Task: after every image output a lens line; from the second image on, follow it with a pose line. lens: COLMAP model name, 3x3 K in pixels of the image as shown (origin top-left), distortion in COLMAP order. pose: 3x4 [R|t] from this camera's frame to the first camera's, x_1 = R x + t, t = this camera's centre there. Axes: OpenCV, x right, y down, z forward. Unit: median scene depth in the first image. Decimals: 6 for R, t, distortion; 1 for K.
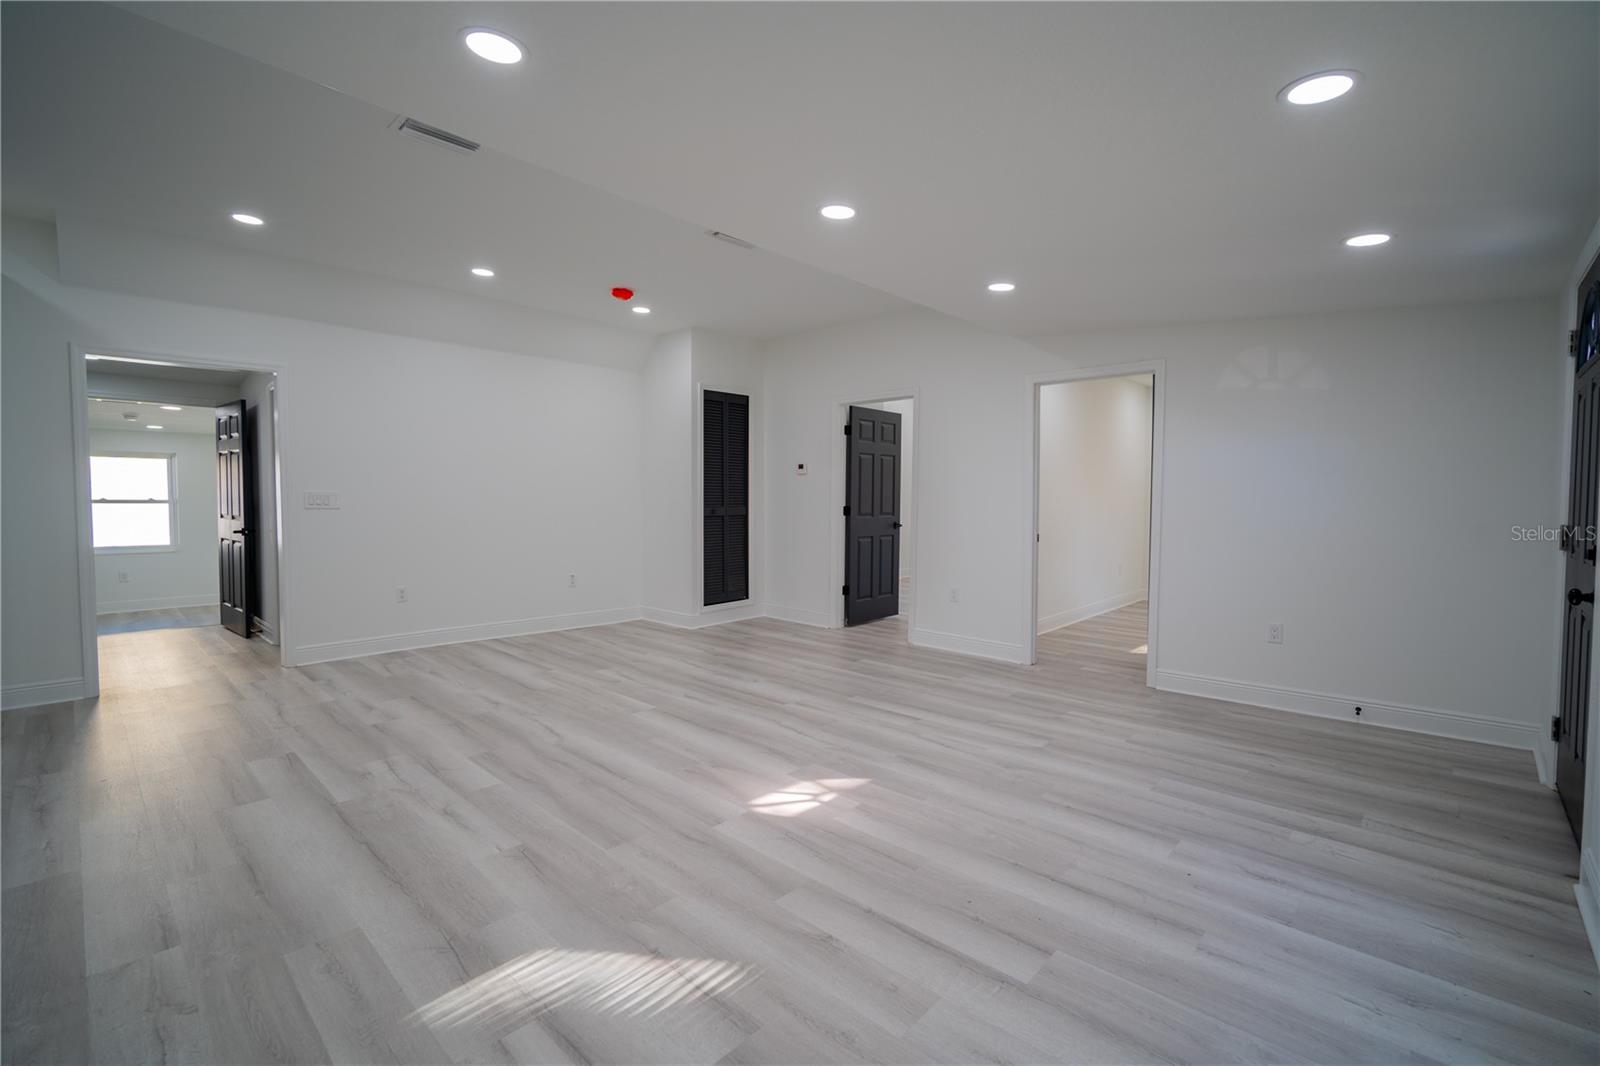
lens RADIAL K [[705.4, 0, 793.1], [0, 705.4, 531.0], [0, 0, 1]] dist [-0.015305, 0.005687]
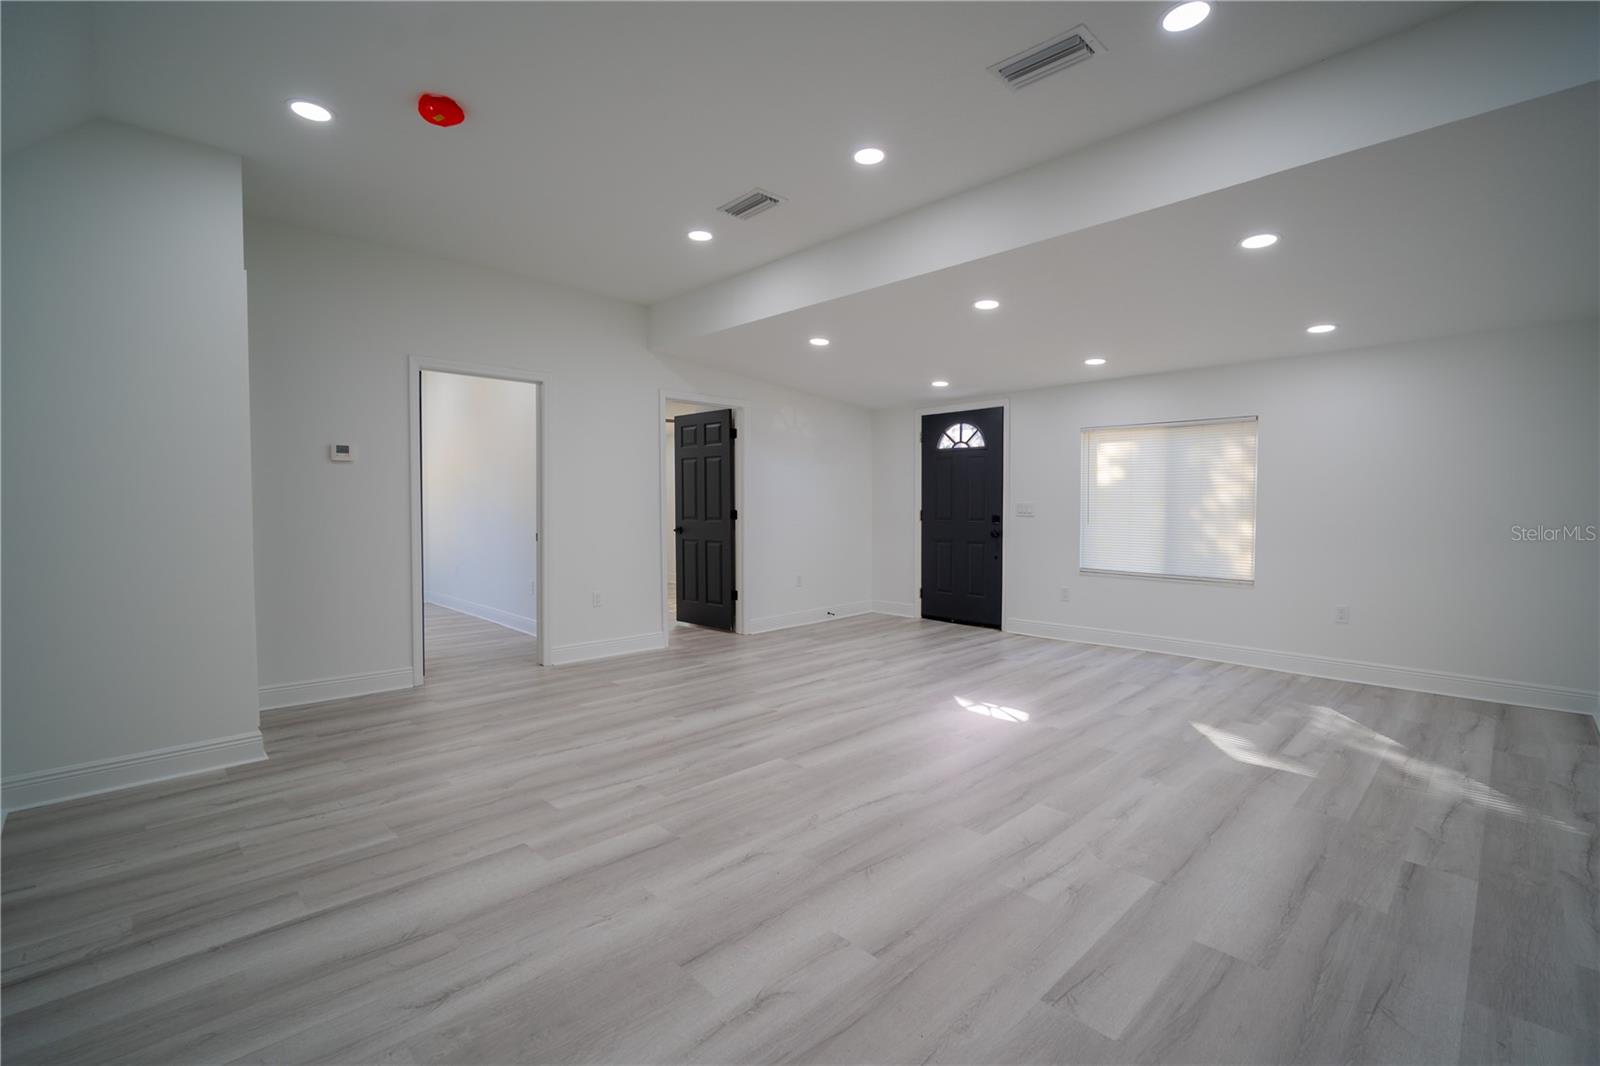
lens RADIAL K [[705.4, 0, 810.2], [0, 705.4, 525.0], [0, 0, 1]] dist [-0.015305, 0.005687]
pose [[0.029144, -0.037759, 0.998862, -1.146040], [0.046326, 0.998264, 0.036385, -0.051904], [-0.998501, 0.045213, 0.030842, 1.072768]]
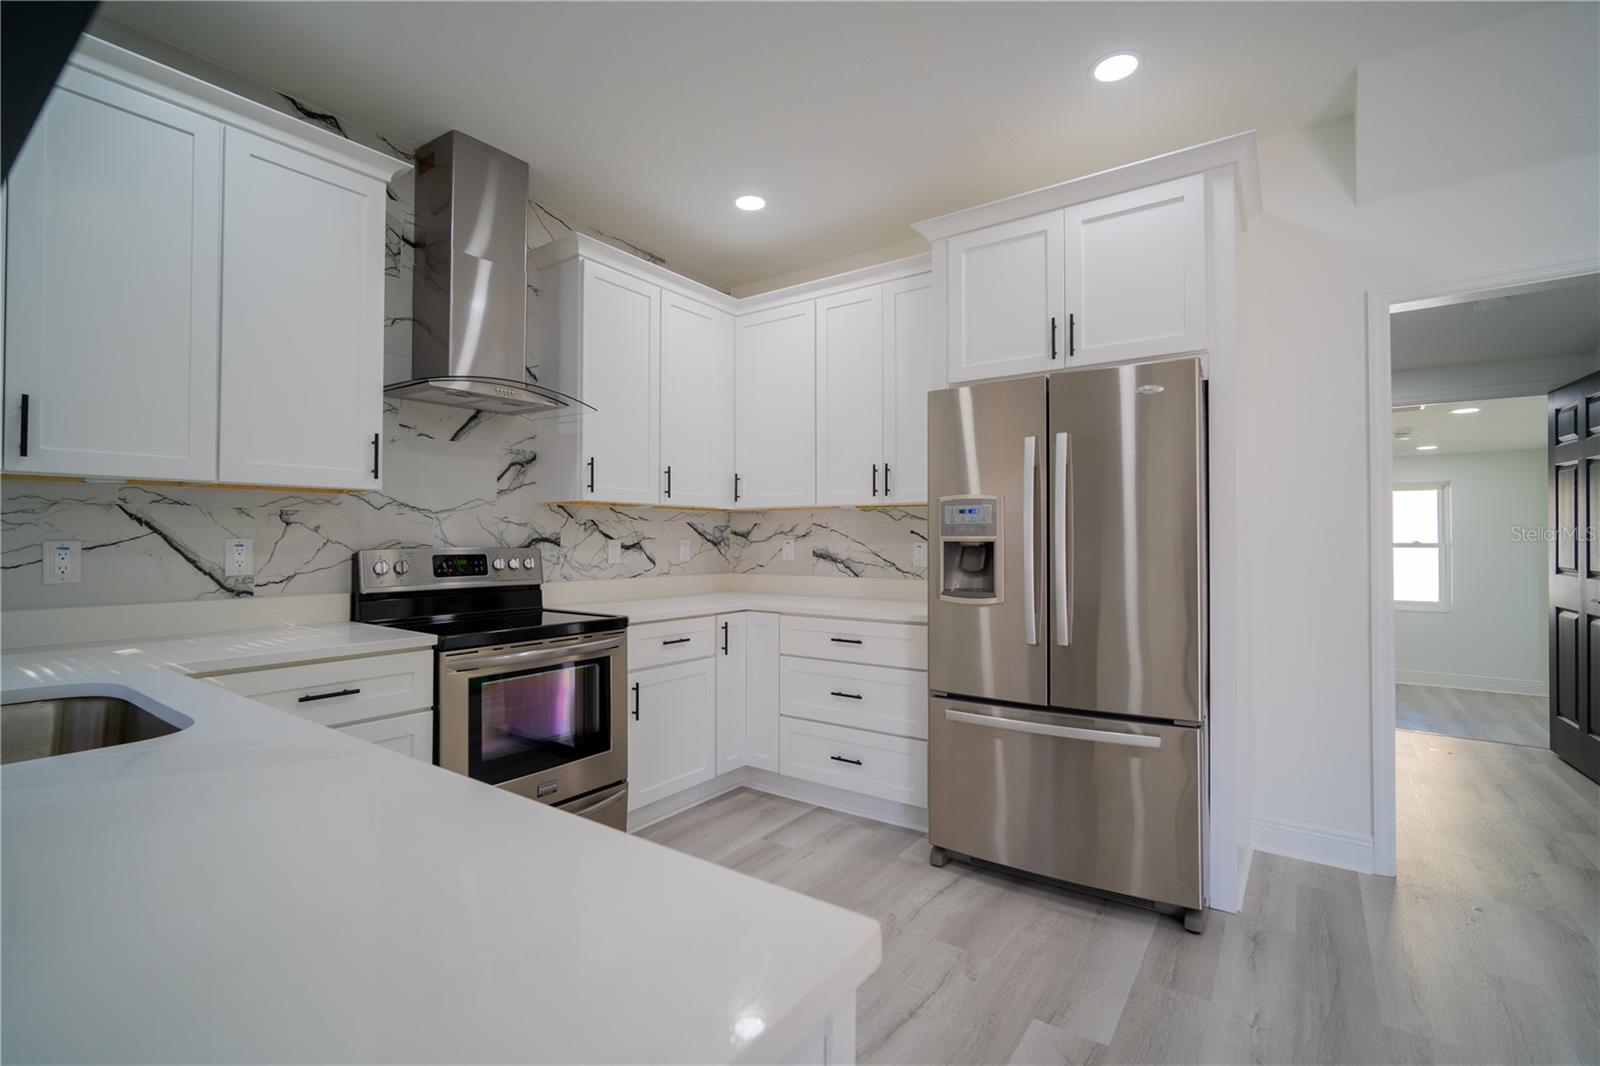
lens RADIAL K [[705.4, 0, 792.0], [0, 705.4, 530.9], [0, 0, 1]] dist [-0.015305, 0.005687]
pose [[0.135363, -0.014843, -0.990685, -0.565718], [-0.046299, 0.998701, -0.021289, -0.021508], [0.989714, 0.048750, 0.134499, 0.482121]]
